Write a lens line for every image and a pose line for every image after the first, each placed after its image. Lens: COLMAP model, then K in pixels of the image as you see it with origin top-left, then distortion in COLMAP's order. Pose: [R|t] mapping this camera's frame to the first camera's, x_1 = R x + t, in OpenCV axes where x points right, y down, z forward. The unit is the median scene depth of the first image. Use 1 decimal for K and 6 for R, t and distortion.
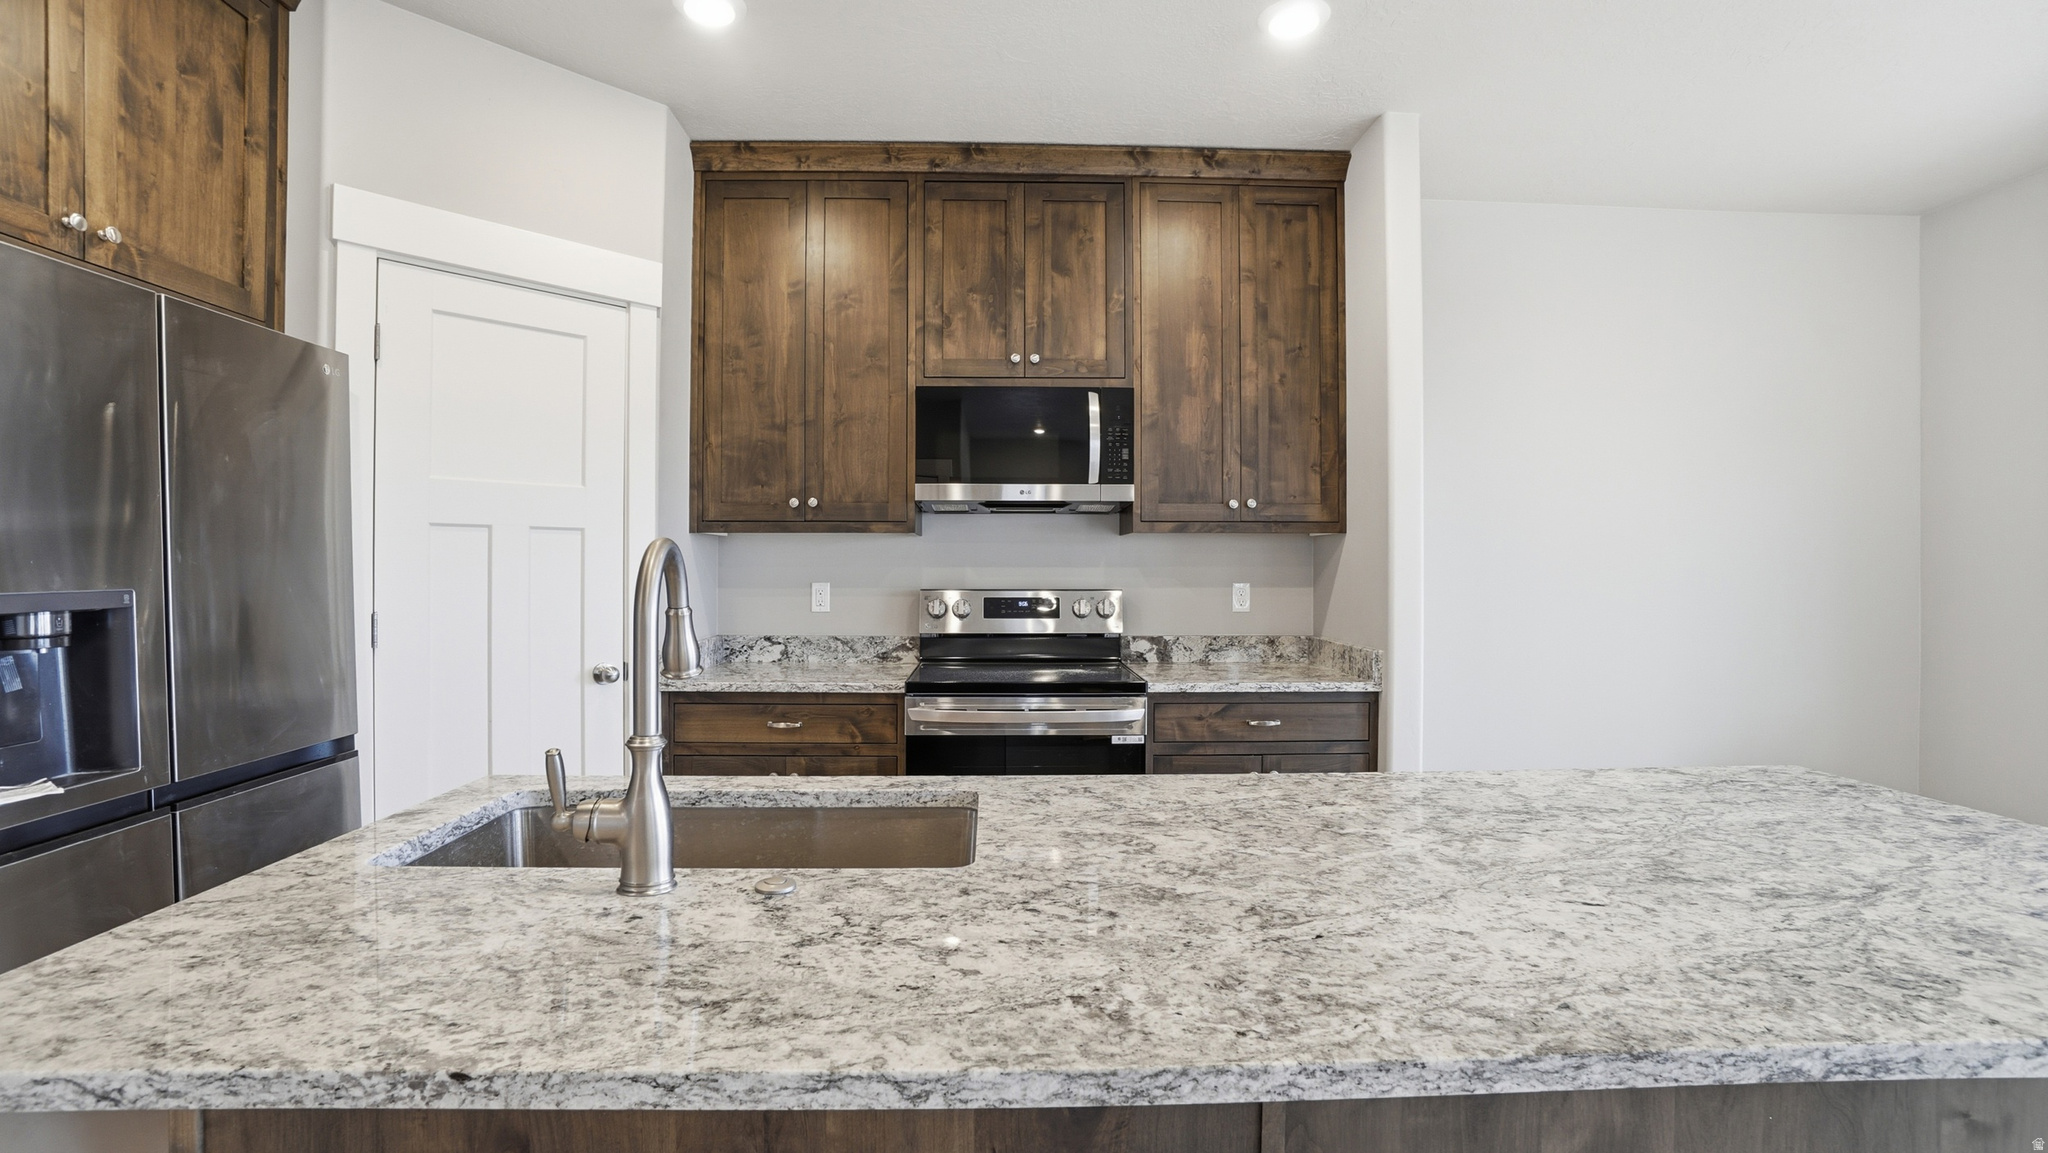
lens RADIAL K [[930.3, 0, 1024.5], [0, 930.3, 565.8], [0, 0, 1]] dist [-0.068629, 0.028698]
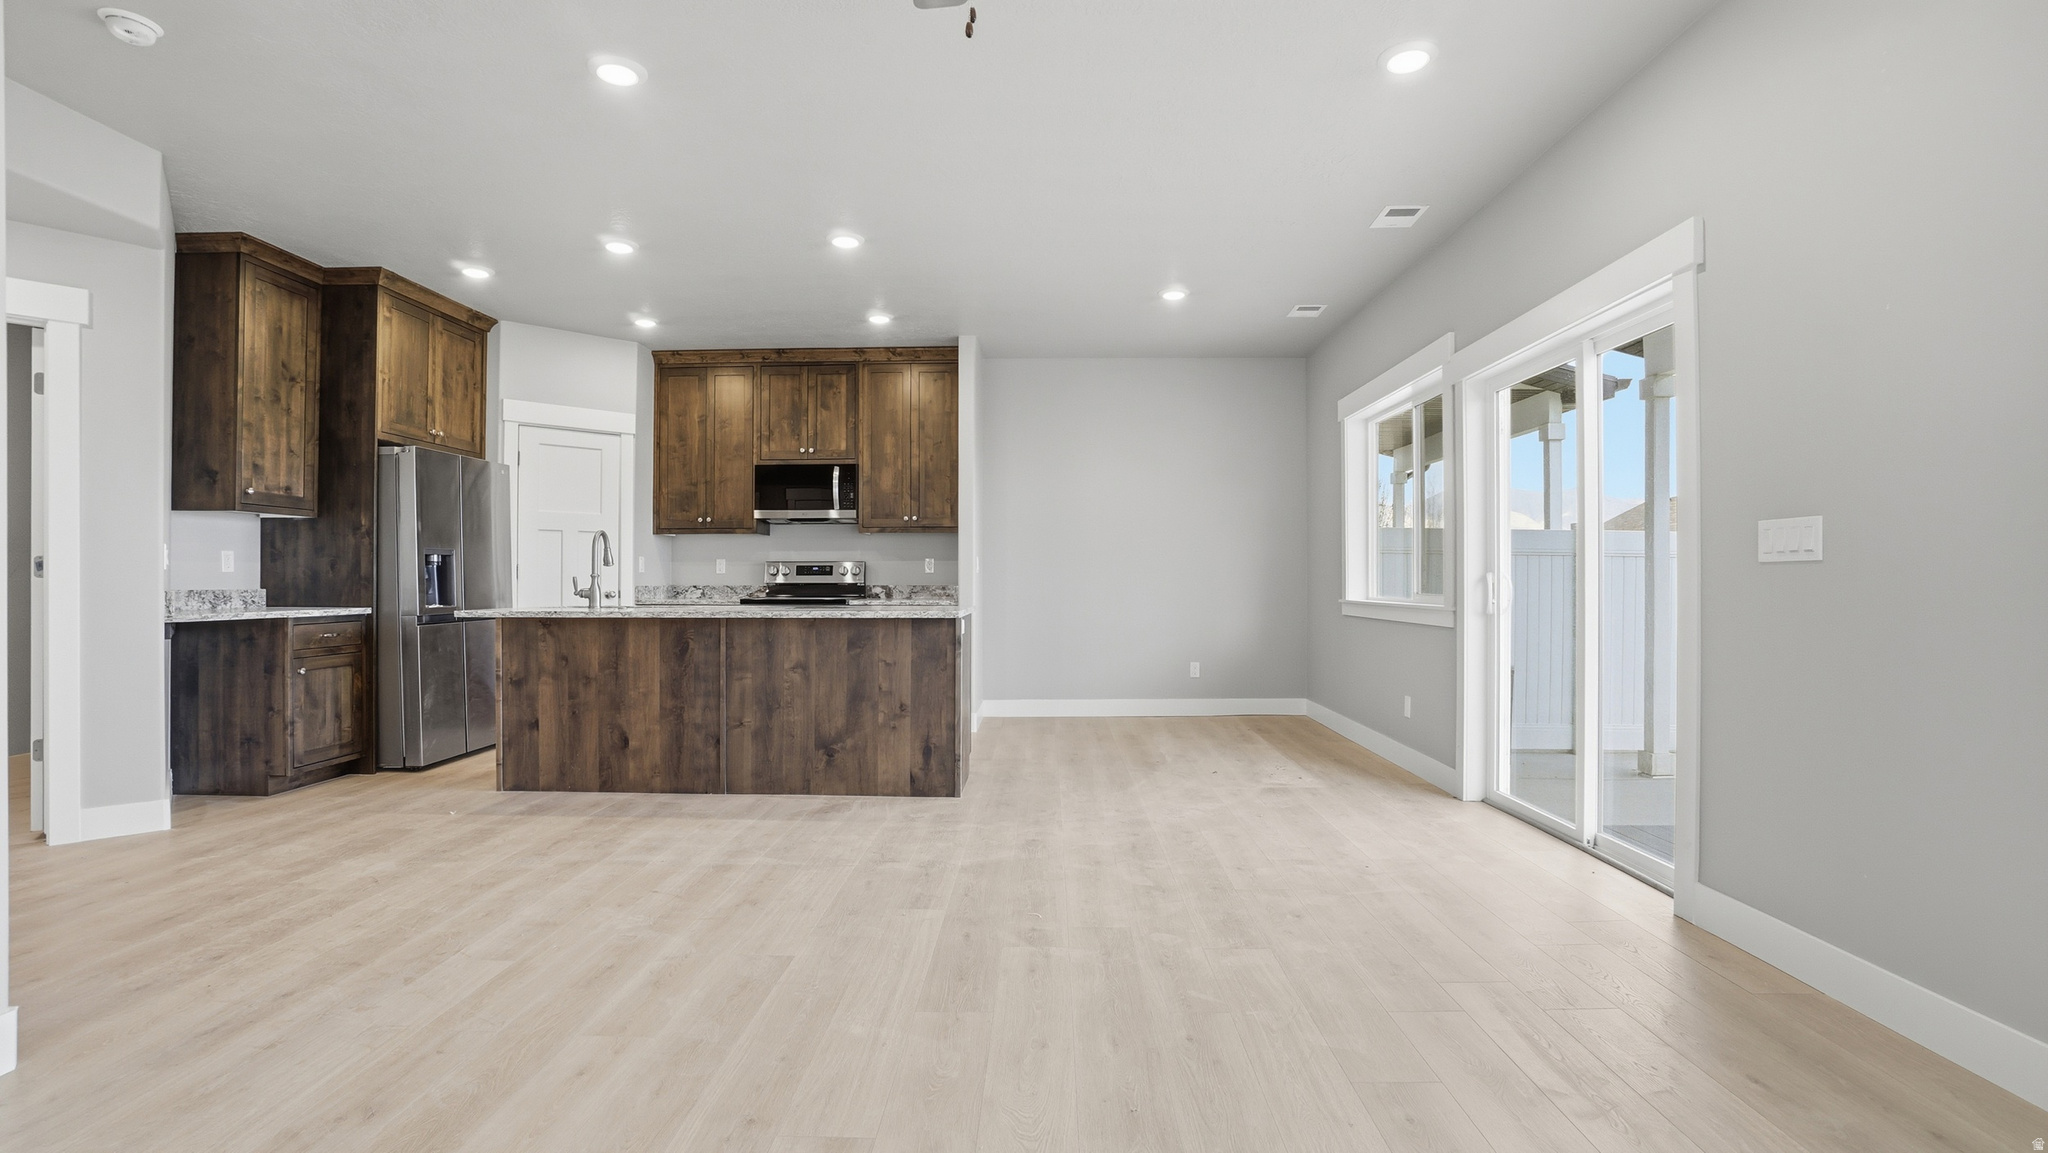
lens RADIAL K [[930.3, 0, 1024.5], [0, 930.3, 565.8], [0, 0, 1]] dist [-0.068629, 0.028698]
pose [[0.998041, -0.004862, -0.062378, 0.622476], [0.004053, 0.999906, -0.013086, 0.067632], [0.062436, 0.012807, 0.997967, -1.062121]]
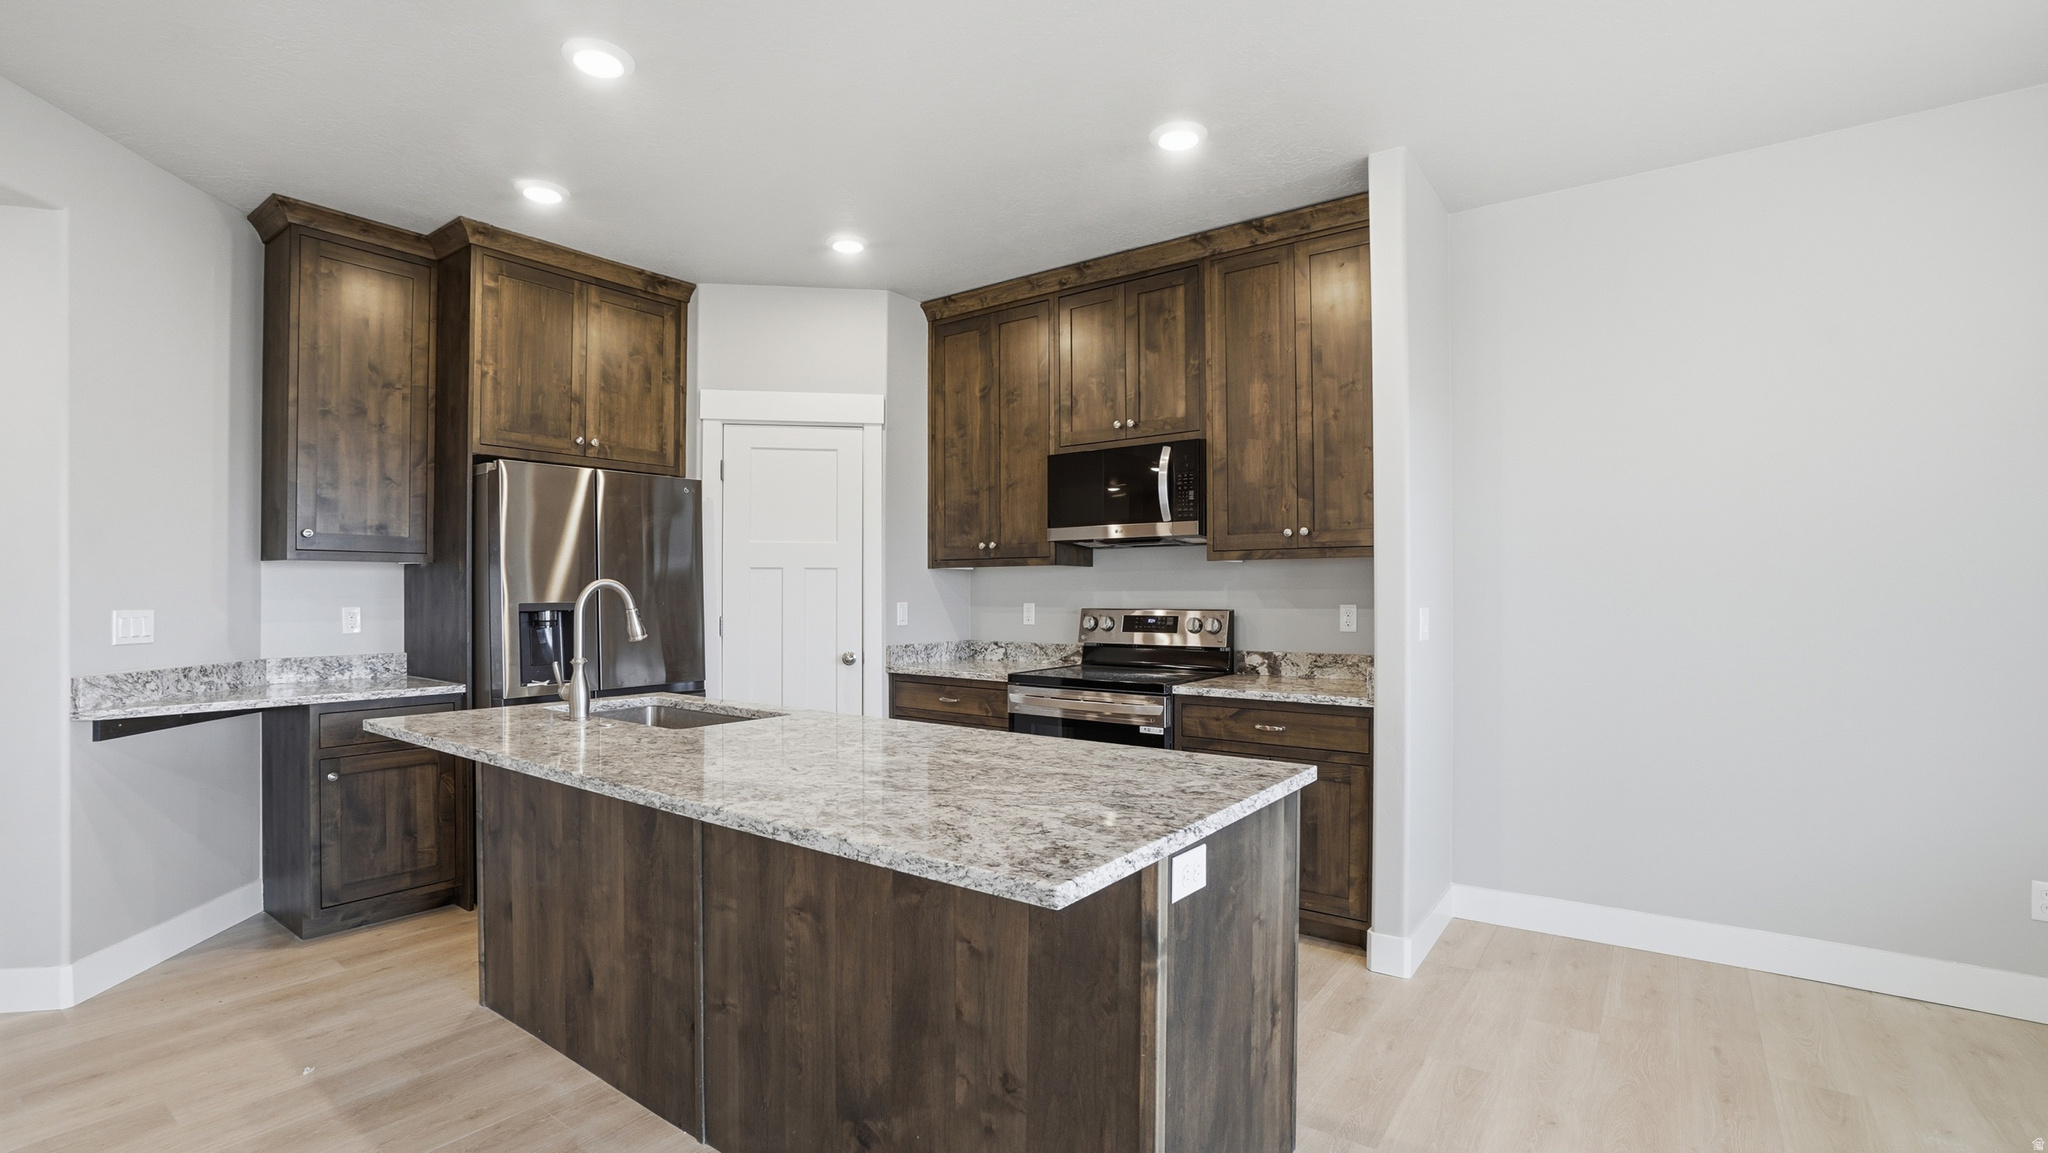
lens RADIAL K [[915.5, 0, 1014.7], [0, 915.5, 587.4], [0, 0, 1]] dist [-0.066993, 0.027610]
pose [[0.781777, -0.007533, -0.623512, 0.651065], [0.004715, 0.999970, -0.006169, 0.003953], [0.623540, 0.001883, 0.781789, -0.054803]]
